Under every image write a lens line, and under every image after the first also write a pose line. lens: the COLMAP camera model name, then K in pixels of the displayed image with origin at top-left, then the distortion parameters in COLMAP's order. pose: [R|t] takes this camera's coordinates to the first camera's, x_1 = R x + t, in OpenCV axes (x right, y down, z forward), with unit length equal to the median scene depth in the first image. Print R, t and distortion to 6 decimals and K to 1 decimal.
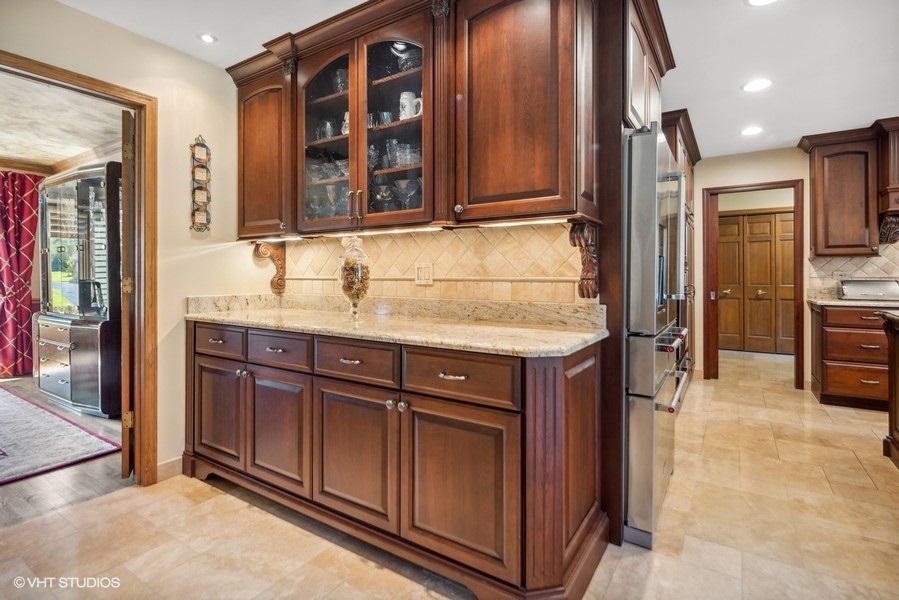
lens RADIAL K [[444.2, 0, 440.0], [0, 444.2, 279.3], [0, 0, 1]] dist [0.004818, -0.004623]
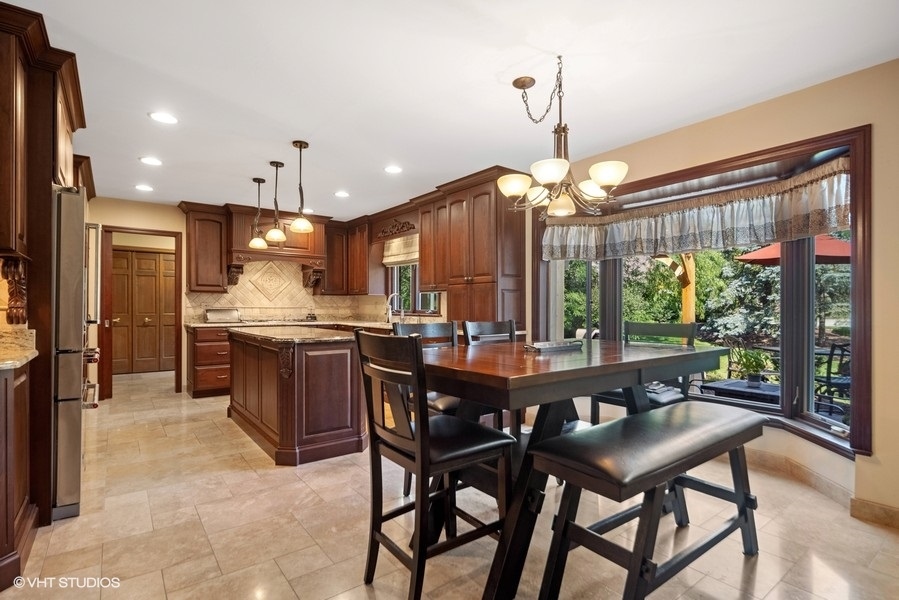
lens RADIAL K [[444.2, 0, 450.0], [0, 444.2, 304.6], [0, 0, 1]] dist [0.004818, -0.004623]
pose [[0.331292, 0.008748, 0.943488, -0.196756], [0.000940, 0.999953, -0.009601, 0.002075], [-0.943528, 0.004067, 0.331268, -0.226551]]
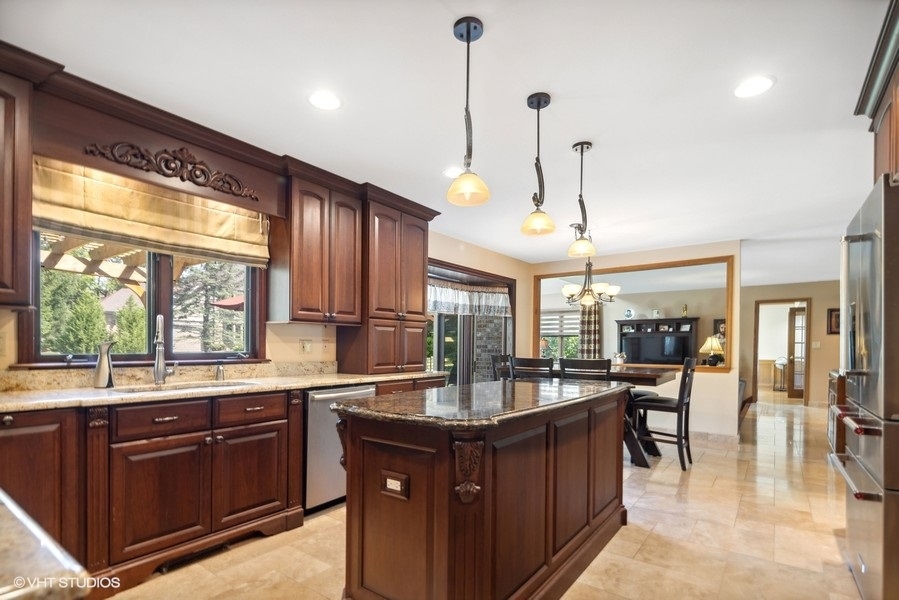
lens RADIAL K [[444.2, 0, 446.8], [0, 444.2, 347.9], [0, 0, 1]] dist [0.004818, -0.004623]
pose [[-0.998827, -0.001711, 0.048395, 0.770307], [-0.001372, 0.999974, 0.007030, -0.007803], [-0.048406, 0.006955, -0.998804, 1.146530]]
